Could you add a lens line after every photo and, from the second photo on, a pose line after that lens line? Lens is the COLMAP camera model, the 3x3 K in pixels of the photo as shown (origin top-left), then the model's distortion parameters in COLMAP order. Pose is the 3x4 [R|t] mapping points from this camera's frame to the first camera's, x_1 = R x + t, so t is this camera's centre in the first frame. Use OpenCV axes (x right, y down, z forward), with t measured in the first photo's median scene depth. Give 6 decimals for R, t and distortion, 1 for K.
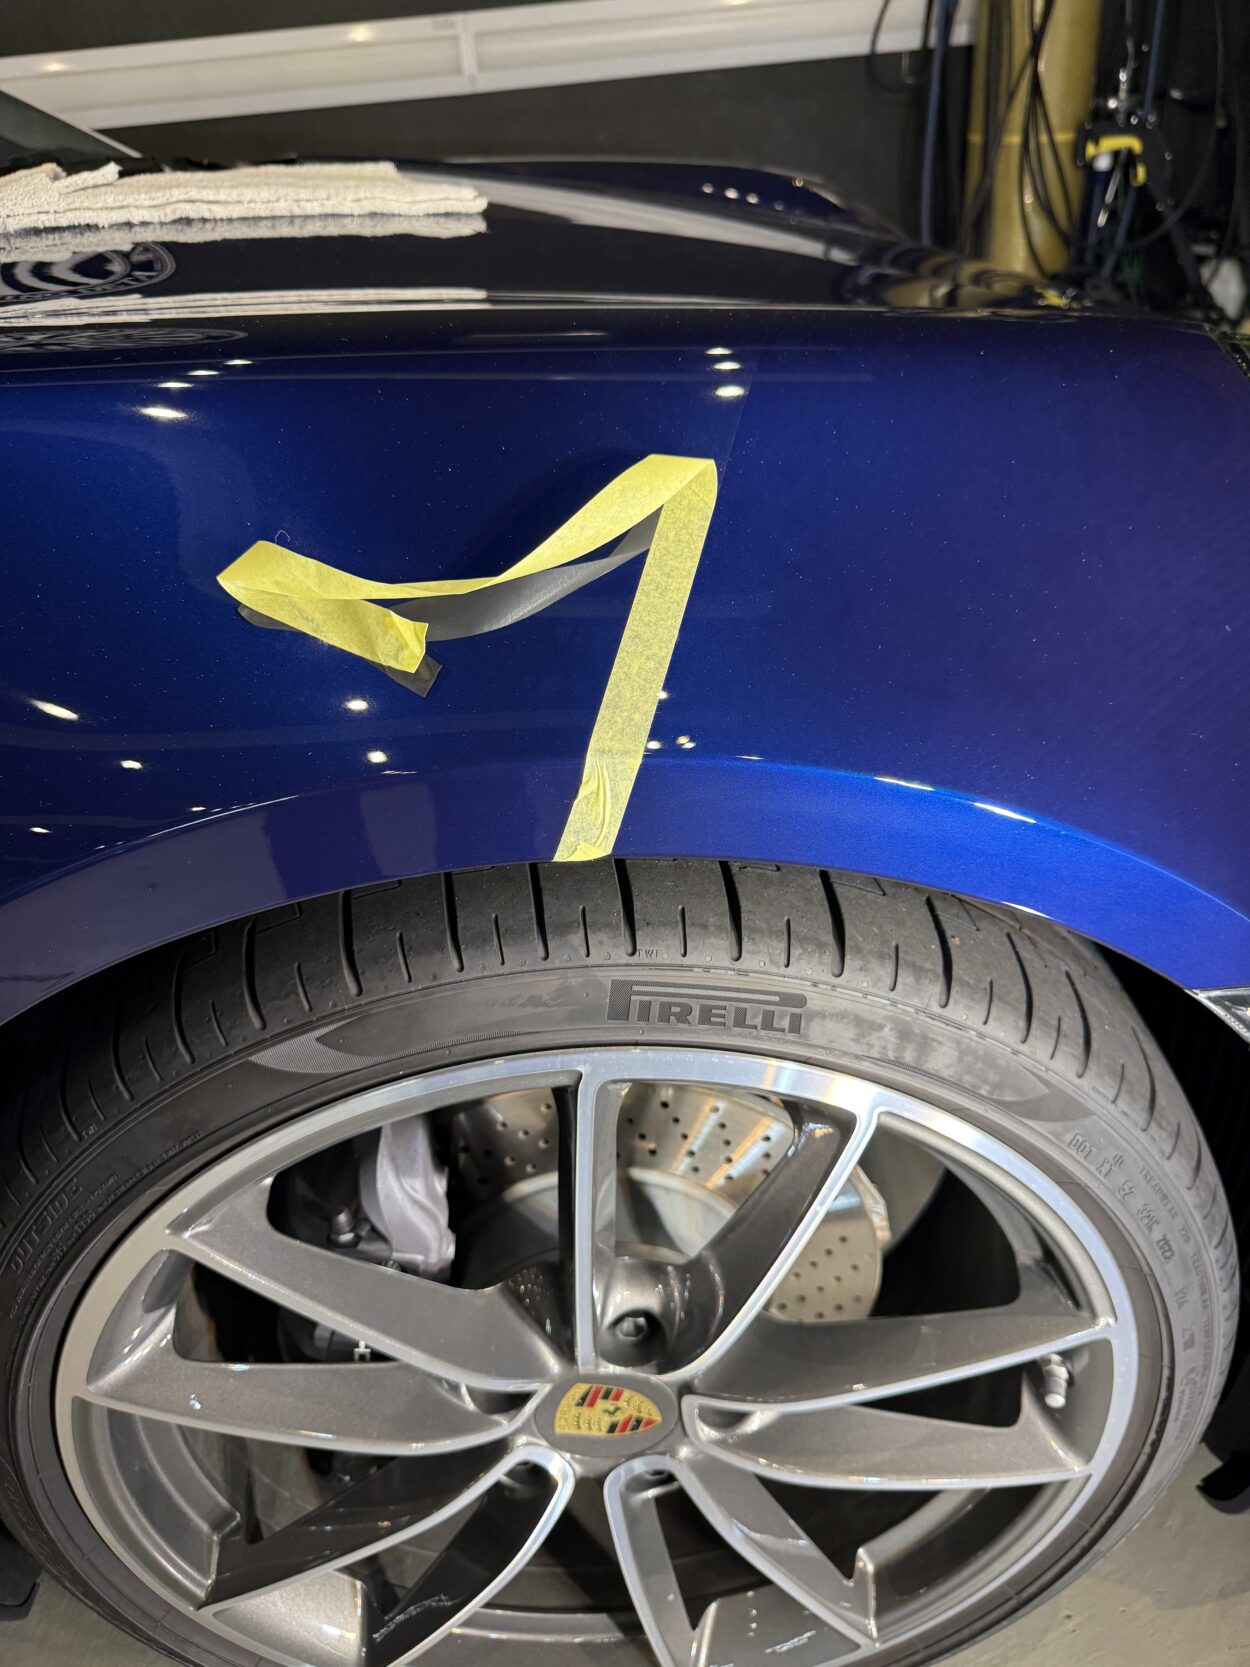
lens RADIAL K [[1214.3, 0, 596.4], [0, 1214.3, 840.7], [0, 0, 1]] dist [0.065809, -0.101760]
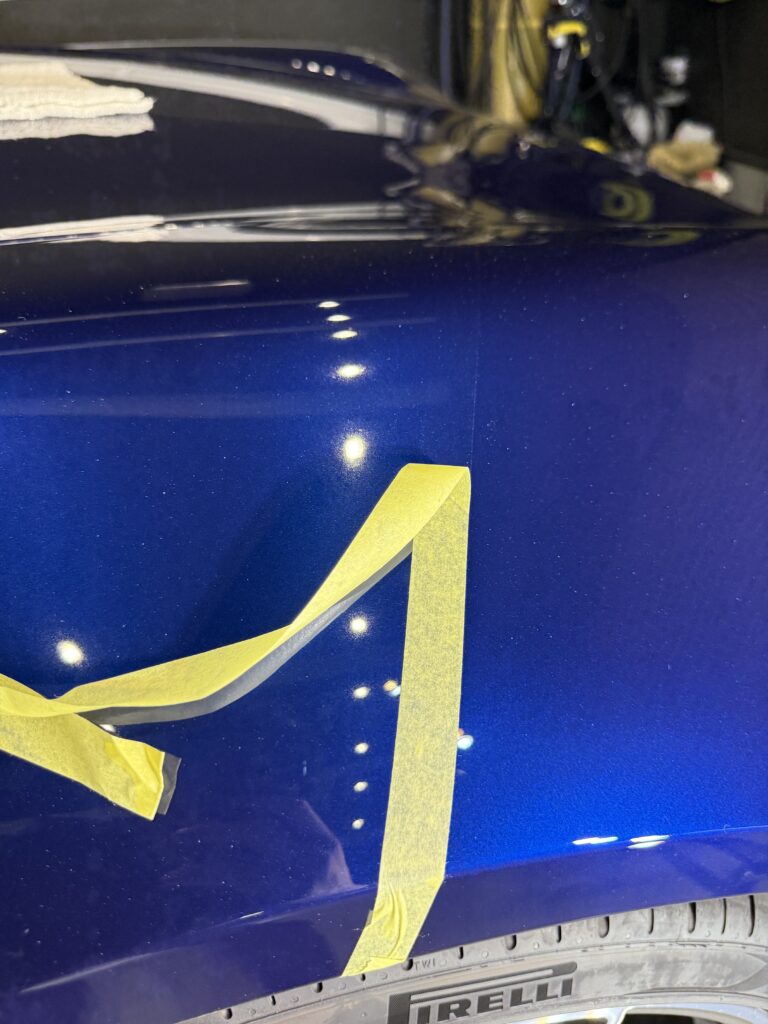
lens RADIAL K [[745.9, 0, 366.5], [0, 745.9, 516.4], [0, 0, 1]] dist [0.065809, -0.101760]
pose [[0.984136, -0.091171, 0.152195, -0.058781], [0.080461, 0.993923, 0.075116, -0.294277], [-0.158119, -0.061678, 0.985492, 0.429823]]
